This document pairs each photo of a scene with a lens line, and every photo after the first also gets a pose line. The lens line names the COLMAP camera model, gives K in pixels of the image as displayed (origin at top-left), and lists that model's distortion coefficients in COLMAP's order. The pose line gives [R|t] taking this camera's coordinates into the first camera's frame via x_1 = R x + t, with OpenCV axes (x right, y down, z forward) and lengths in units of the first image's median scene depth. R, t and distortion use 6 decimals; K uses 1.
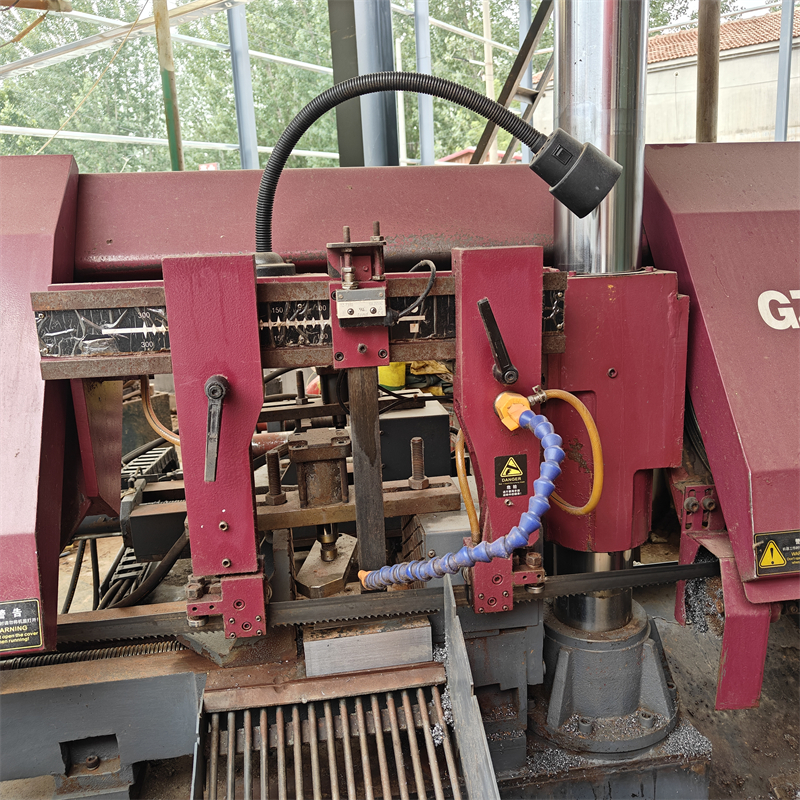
lens RADIAL K [[746.2, 0, 405.4], [0, 746.2, 402.0], [0, 0, 1]] dist [0.000410, 0.000000]
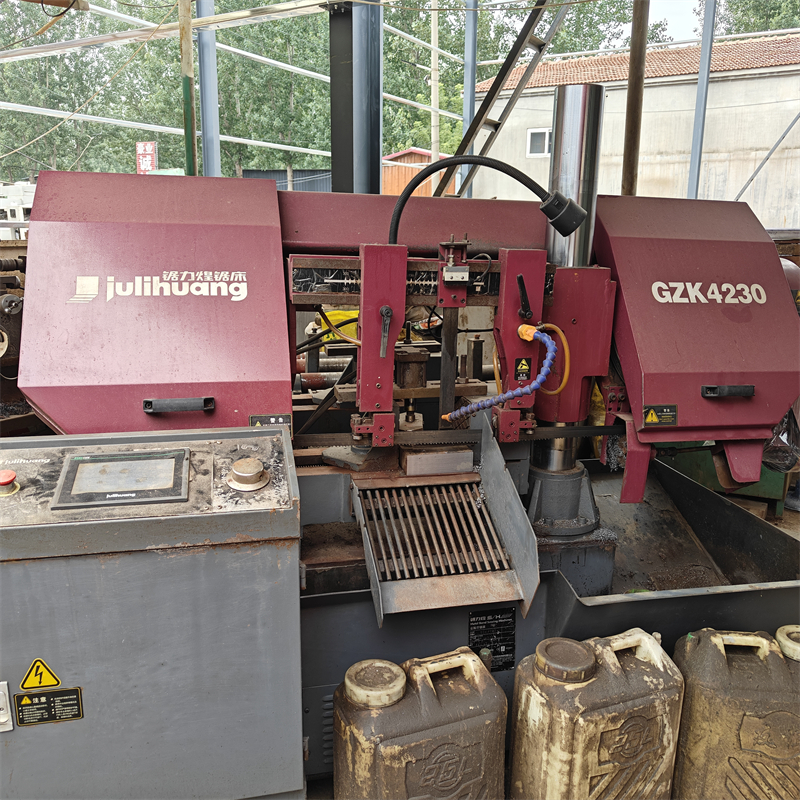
lens RADIAL K [[746.2, 0, 396.5], [0, 746.2, 397.0], [0, 0, 1]] dist [0.000410, 0.000000]
pose [[0.994794, 0.043450, 0.092183, -0.335144], [-0.043787, 0.999040, 0.001629, 0.171451], [-0.092024, -0.005657, 0.995741, -0.831391]]
